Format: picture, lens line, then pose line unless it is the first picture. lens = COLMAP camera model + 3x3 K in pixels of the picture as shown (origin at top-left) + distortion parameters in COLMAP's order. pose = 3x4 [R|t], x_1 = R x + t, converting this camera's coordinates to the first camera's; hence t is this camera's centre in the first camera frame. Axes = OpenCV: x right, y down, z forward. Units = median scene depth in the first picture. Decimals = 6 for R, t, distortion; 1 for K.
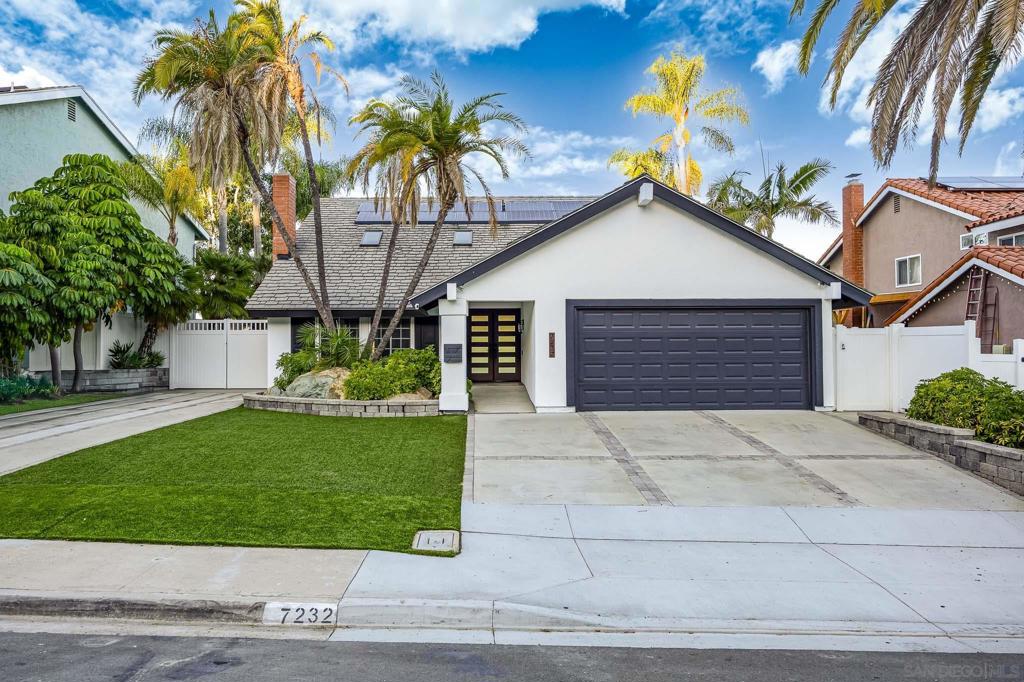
lens RADIAL K [[754.9, 0, 512.3], [0, 754.9, 338.1], [0, 0, 1]] dist [-0.013533, 0.000805]
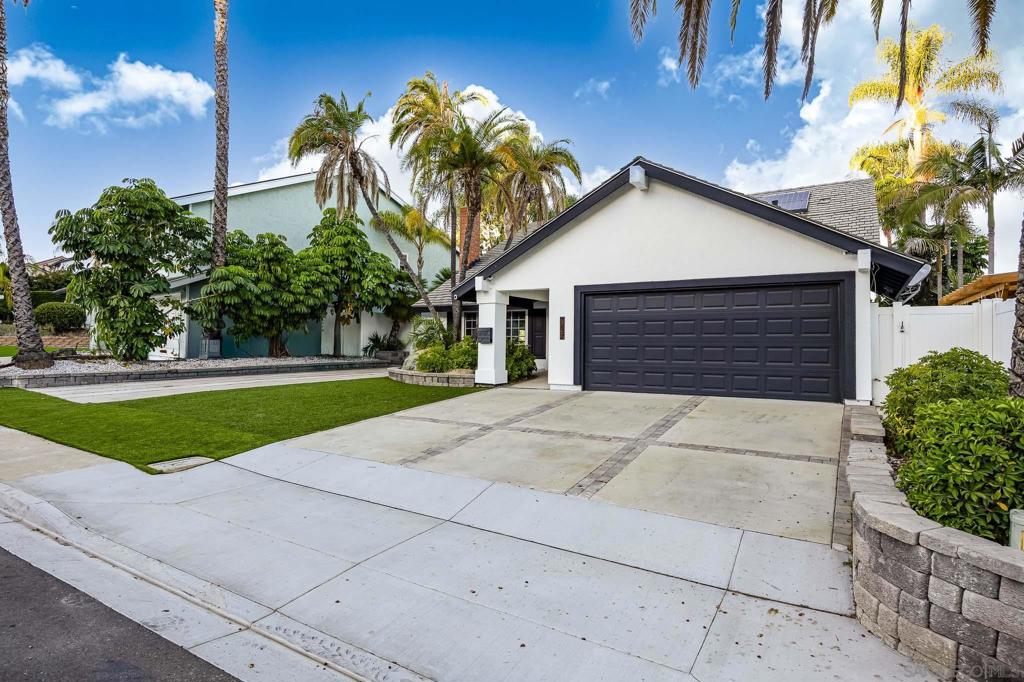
lens RADIAL K [[593.4, 0, 511.2], [0, 593.4, 342.5], [0, 0, 1]] dist [0.001880, -0.002168]
pose [[0.830905, 0.005329, -0.556389, 0.469727], [-0.007290, 0.999973, -0.001309, 0.031586], [0.556366, 0.005143, 0.830921, 0.242758]]
